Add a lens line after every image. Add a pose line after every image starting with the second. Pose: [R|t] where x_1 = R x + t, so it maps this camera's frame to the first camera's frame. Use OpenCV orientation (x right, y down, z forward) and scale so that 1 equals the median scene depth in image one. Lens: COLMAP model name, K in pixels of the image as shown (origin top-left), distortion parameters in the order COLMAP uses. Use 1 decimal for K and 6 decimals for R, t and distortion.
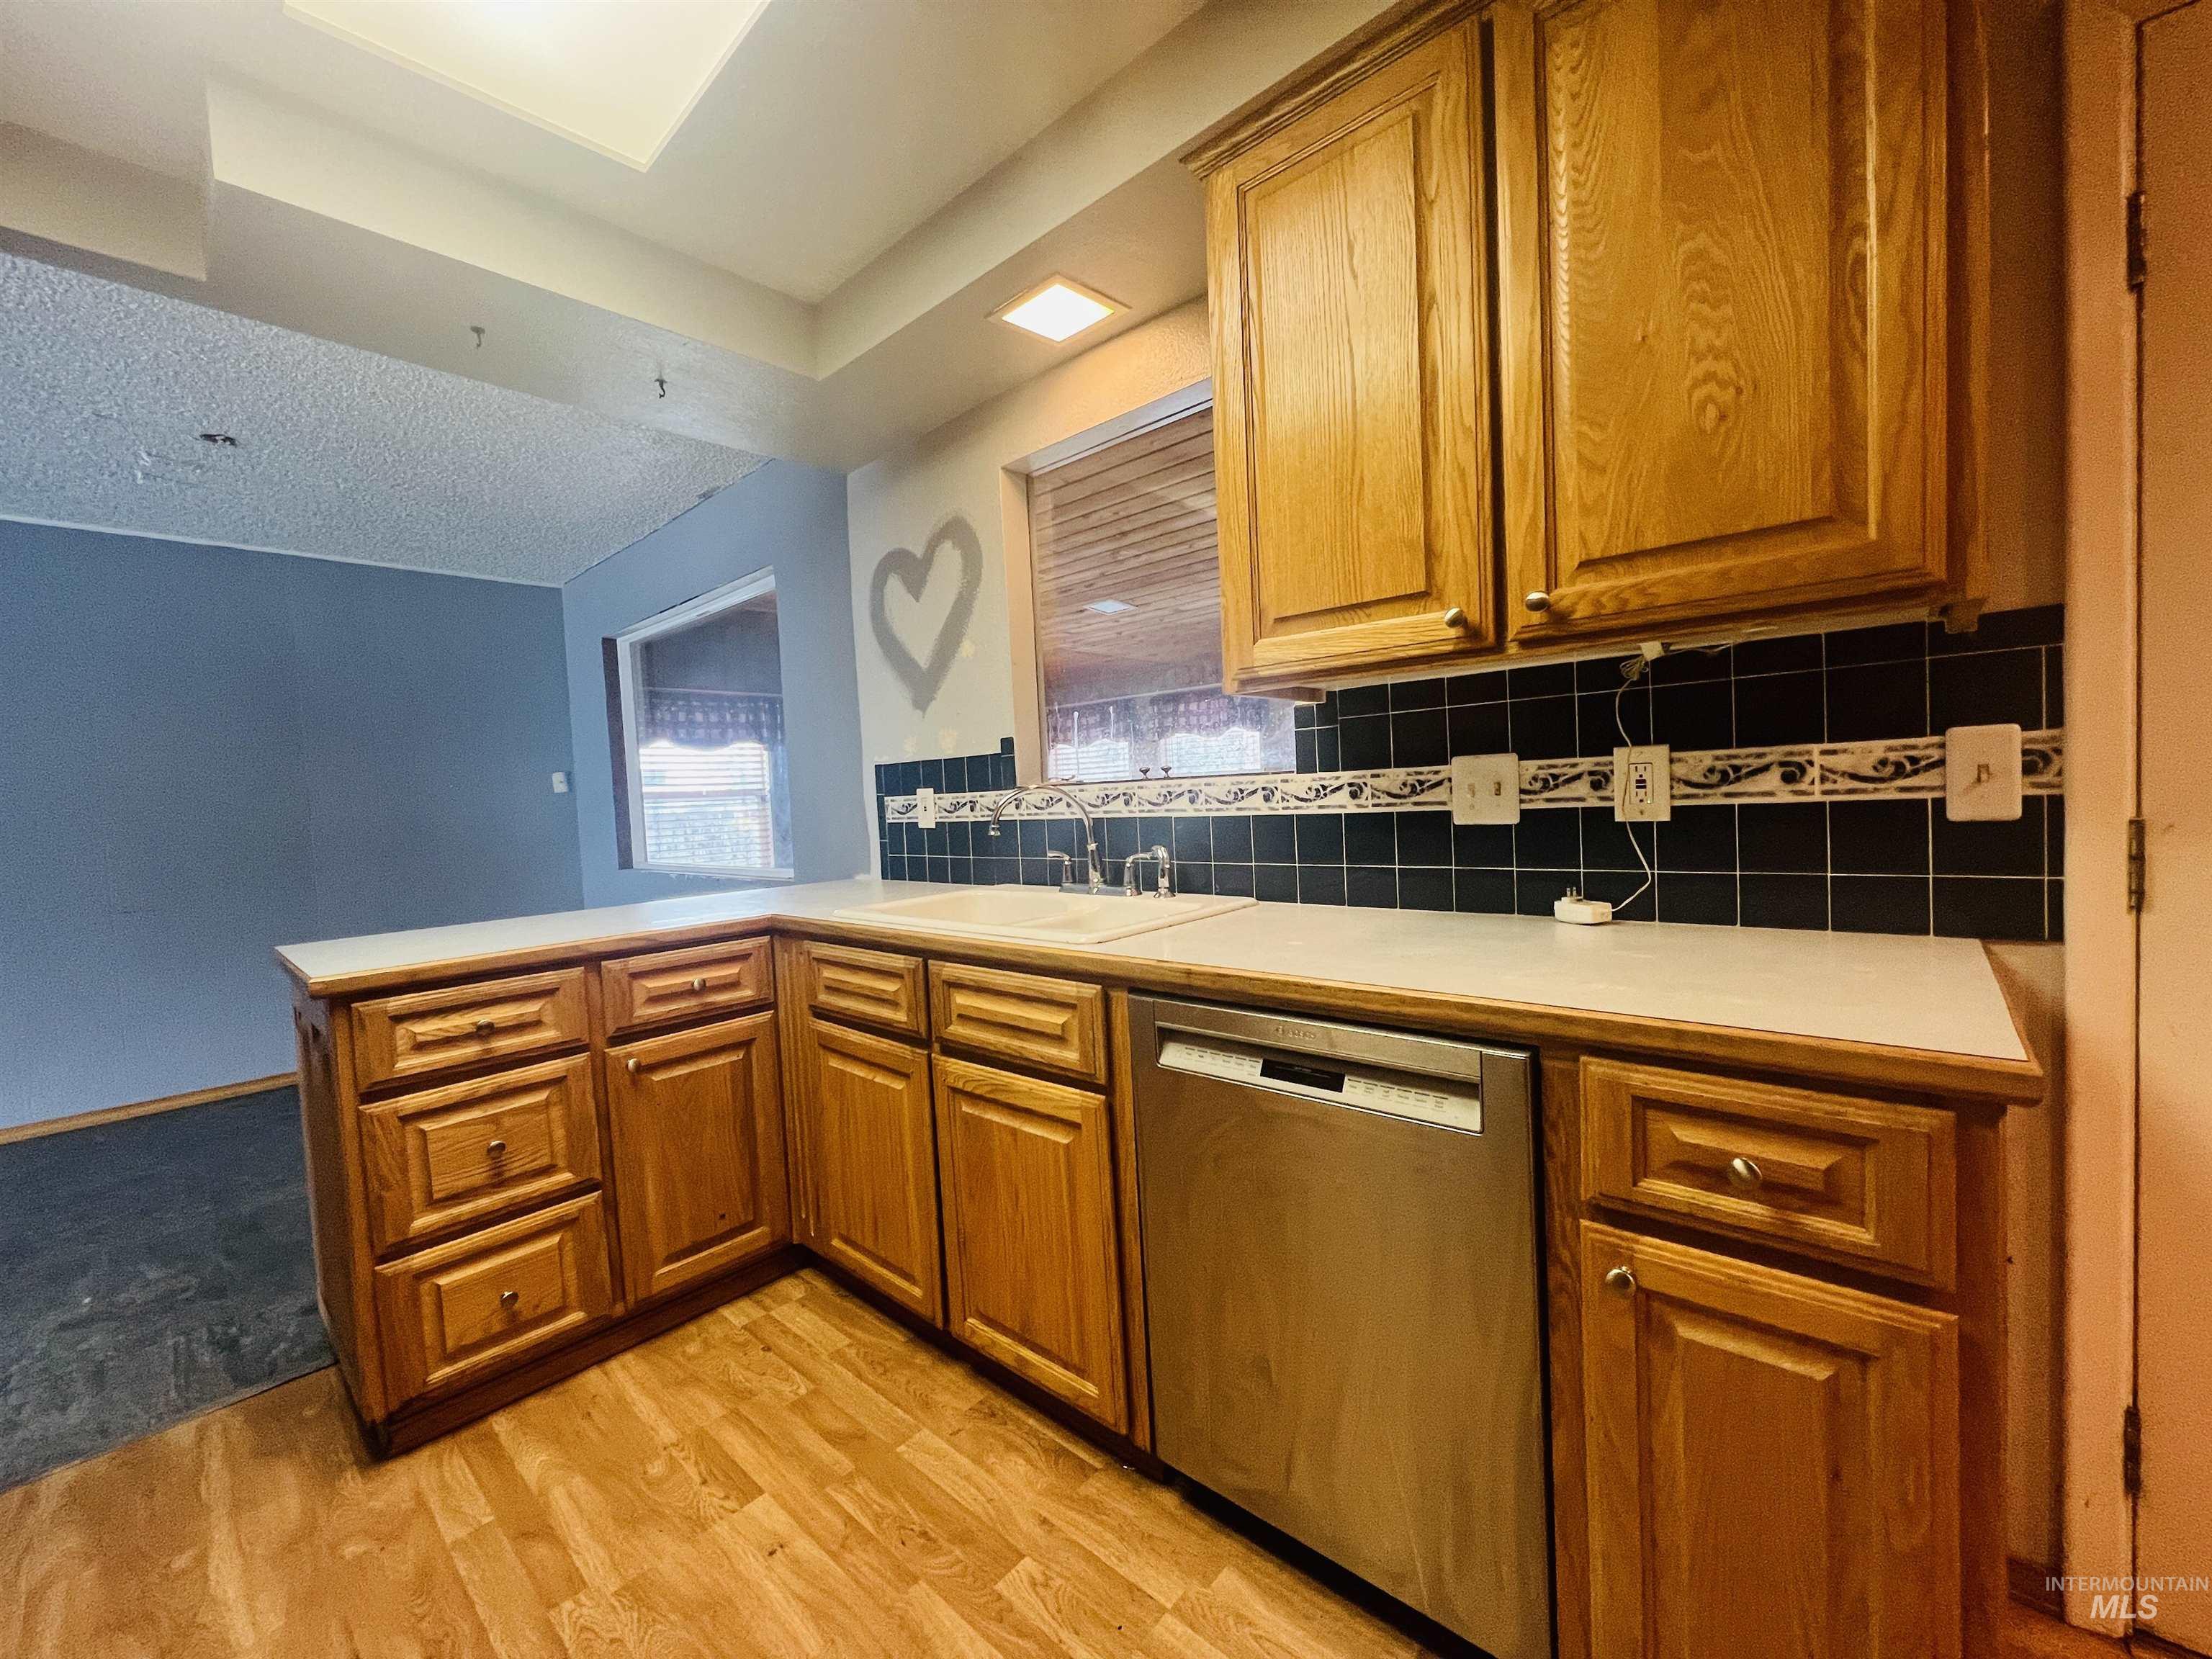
lens RADIAL K [[880.3, 0, 1099.6], [0, 880.3, 830.8], [0, 0, 1]] dist [-0.001788, -0.000131]
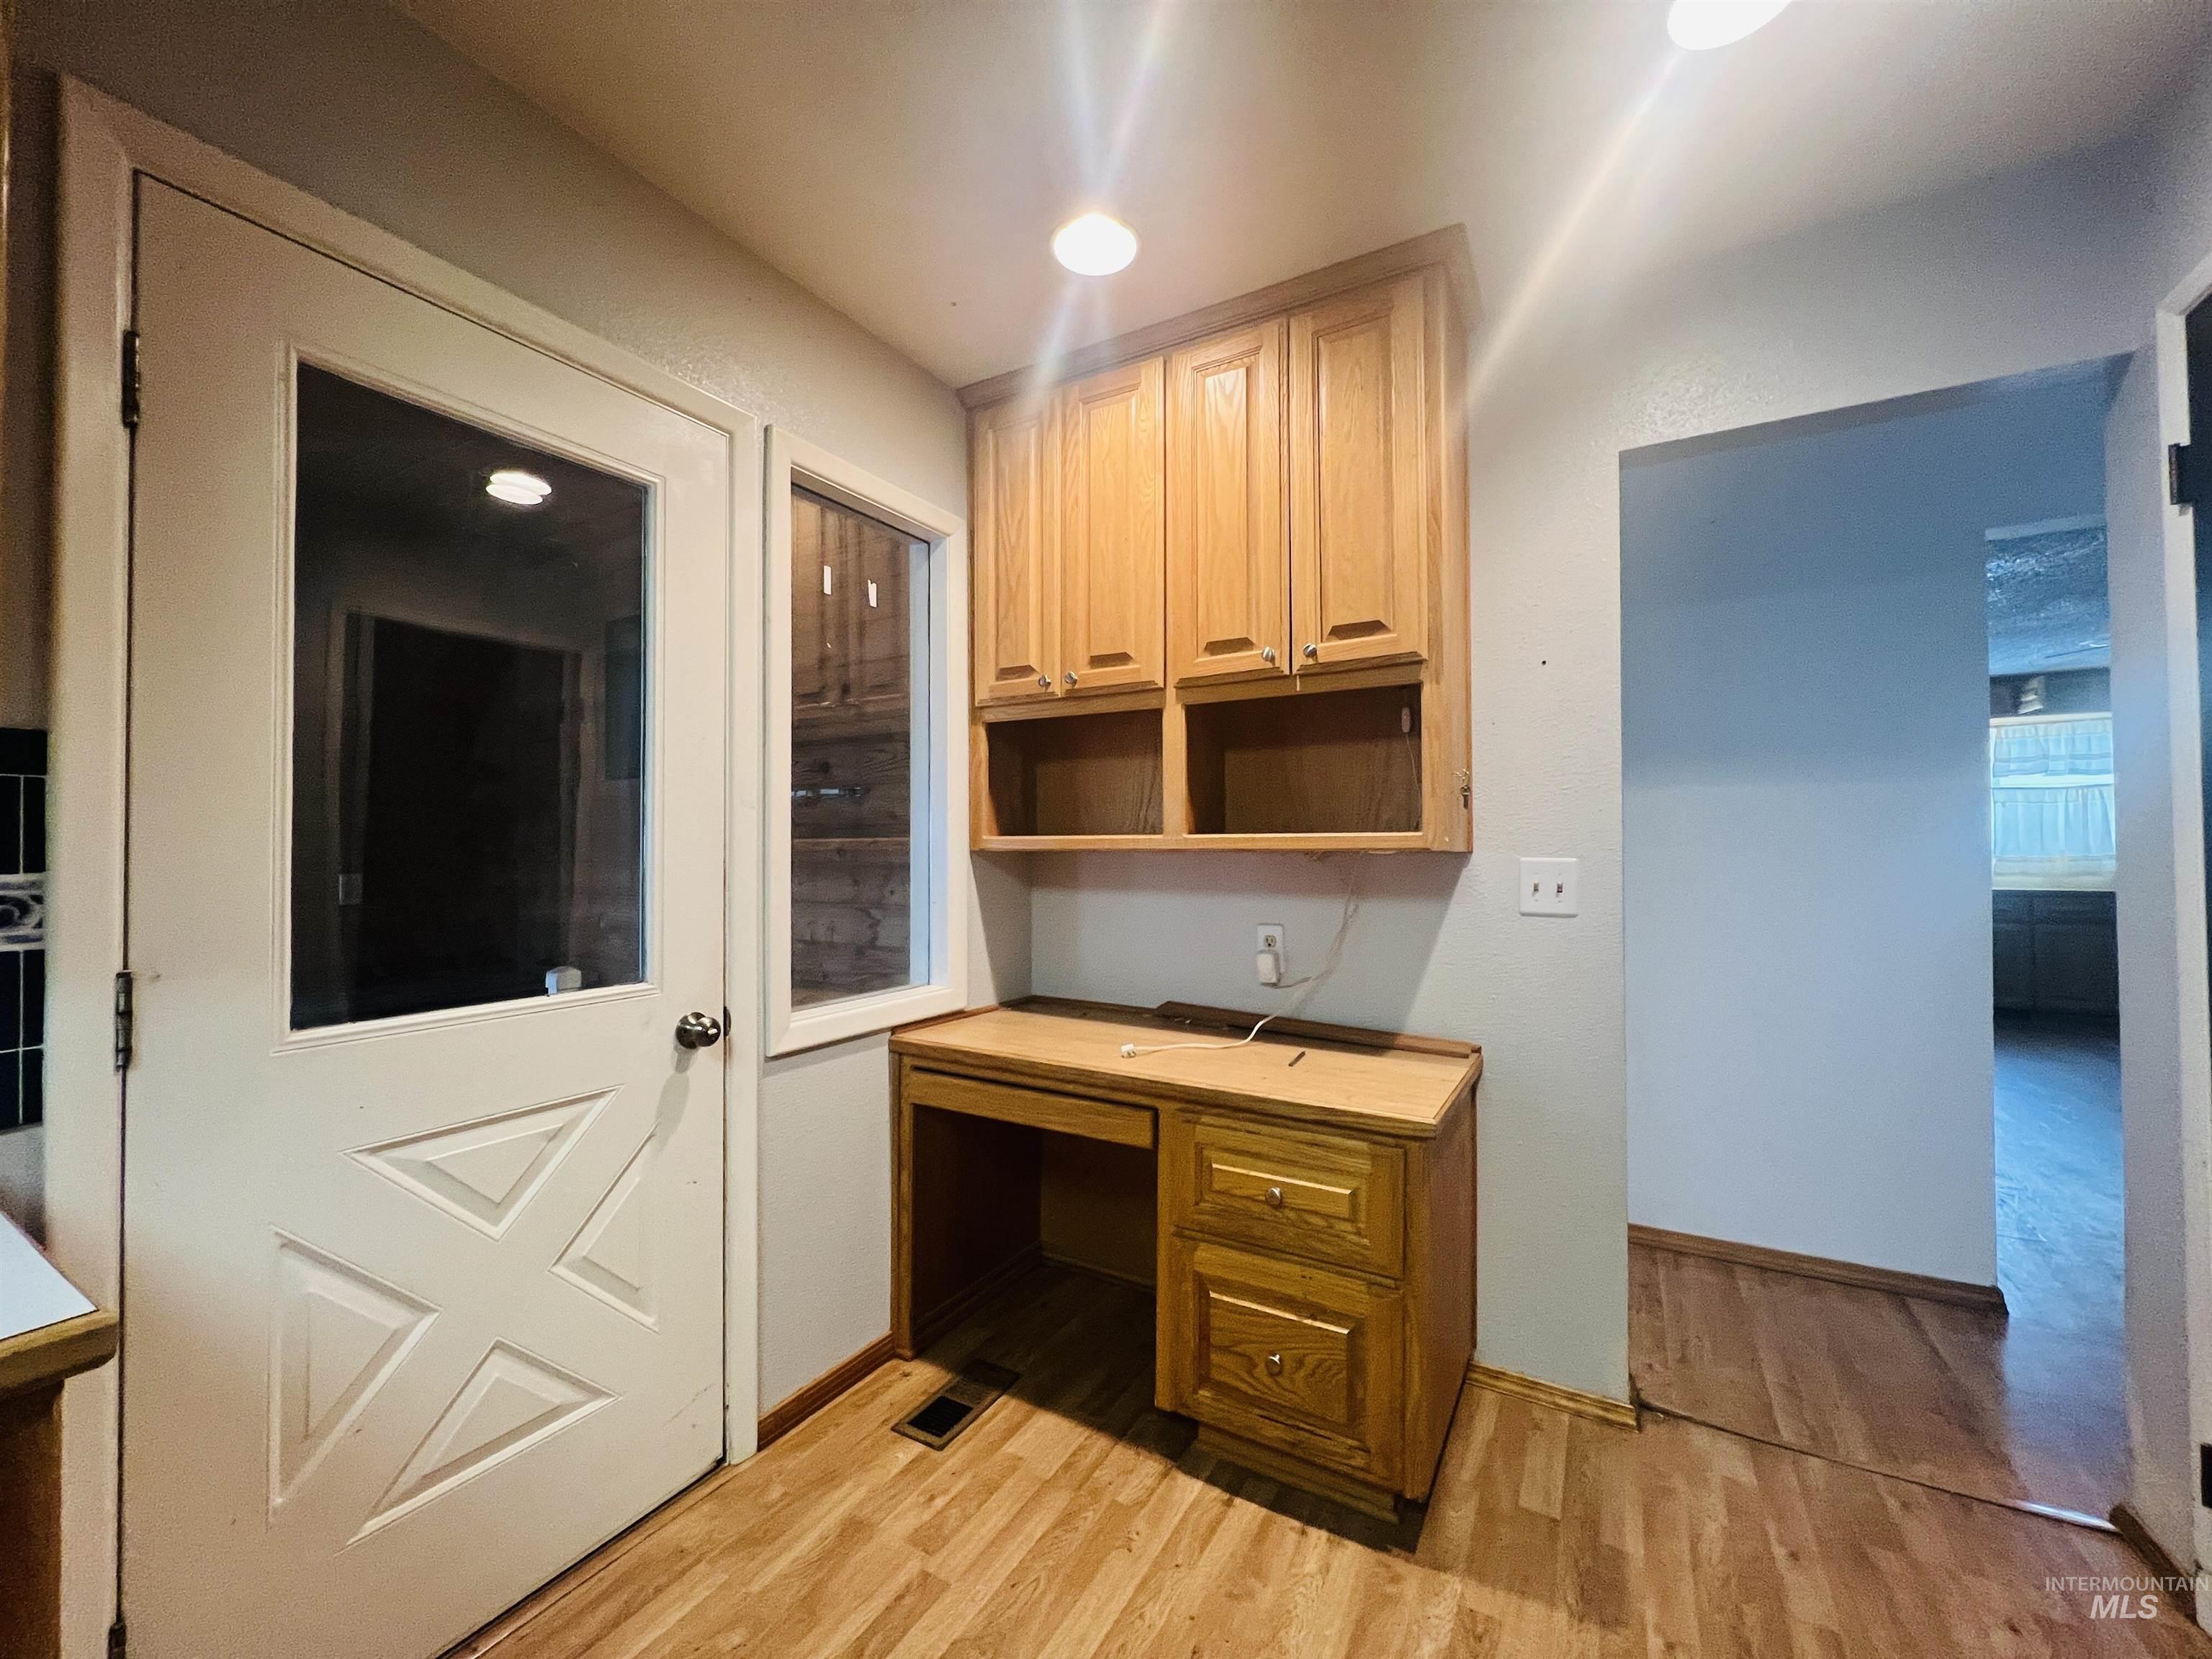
lens RADIAL K [[880.3, 0, 1099.7], [0, 880.3, 832.2], [0, 0, 1]] dist [-0.001788, -0.000131]
pose [[-0.204497, 0.062641, 0.976861, 0.021064], [0.055917, 0.997068, -0.052231, -0.034932], [-0.977269, 0.043942, -0.207400, 0.103745]]
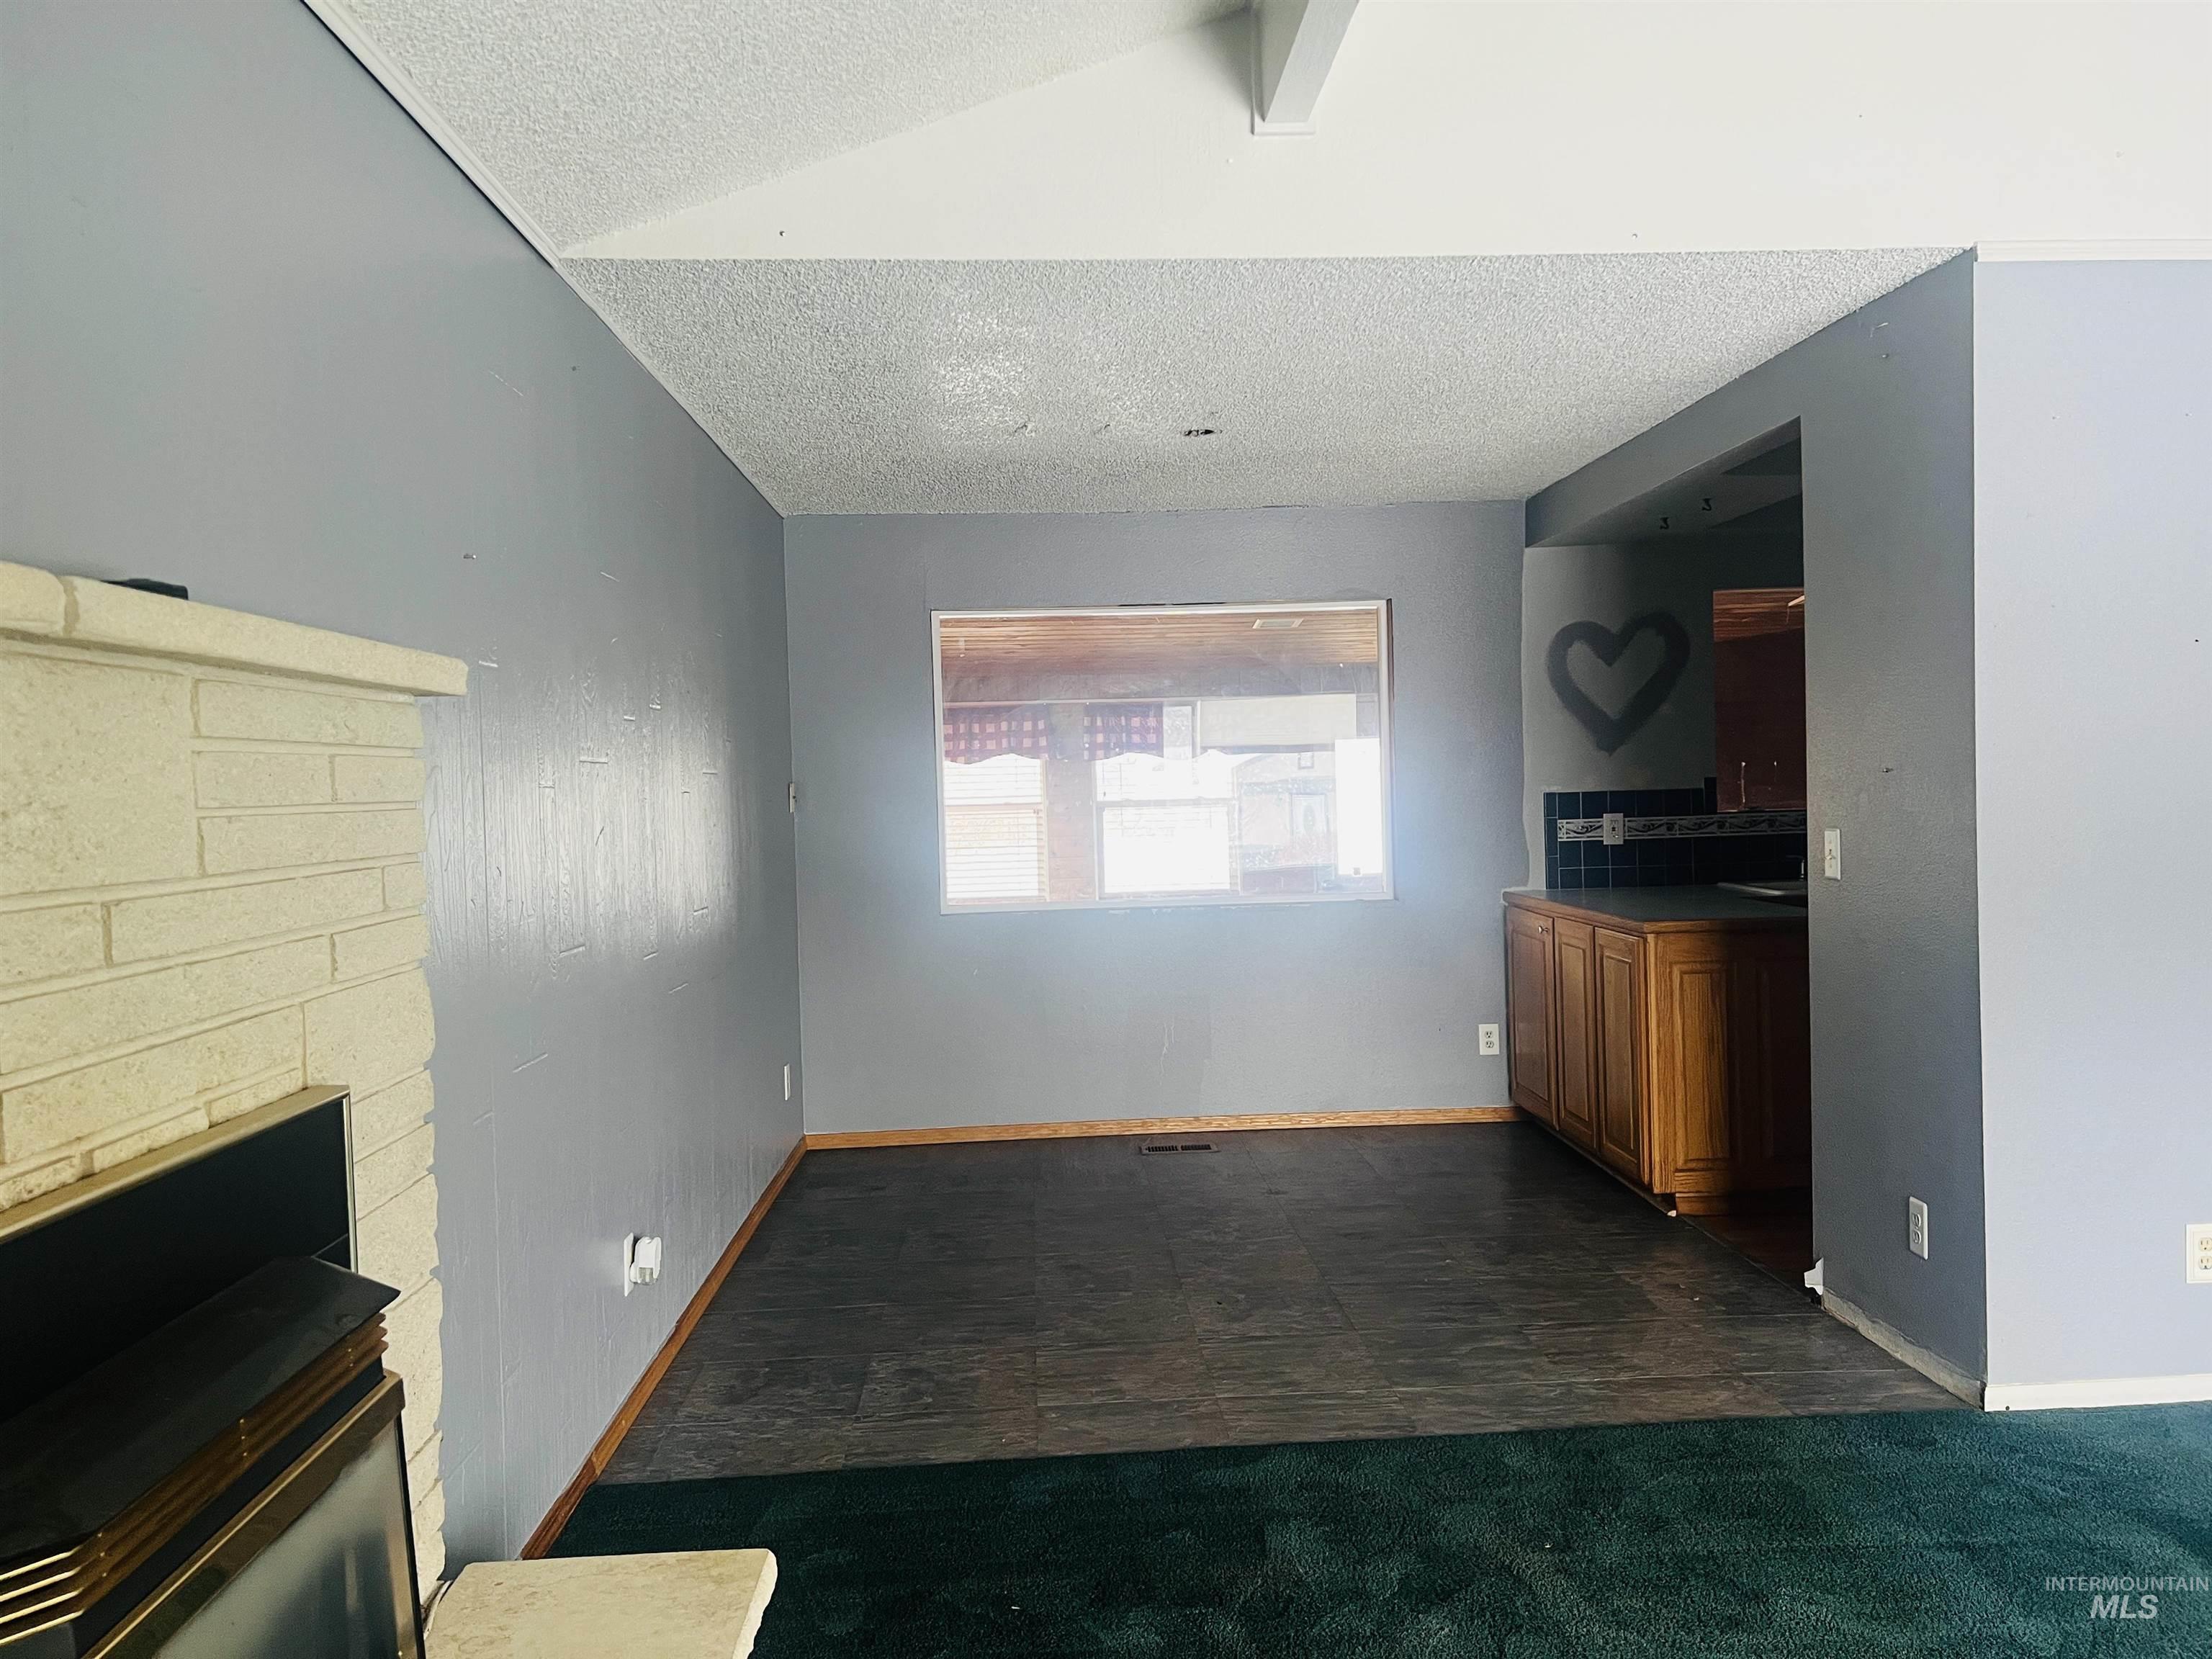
lens RADIAL K [[1650.1, 0, 1114.1], [0, 1650.1, 833.1], [0, 0, 1]] dist [0.059070, -0.059741]
pose [[0.701840, 0.009205, 0.712275, -3.861879], [0.031816, 0.998514, -0.044254, 0.101504], [-0.711623, 0.053721, 0.700504, -0.259425]]
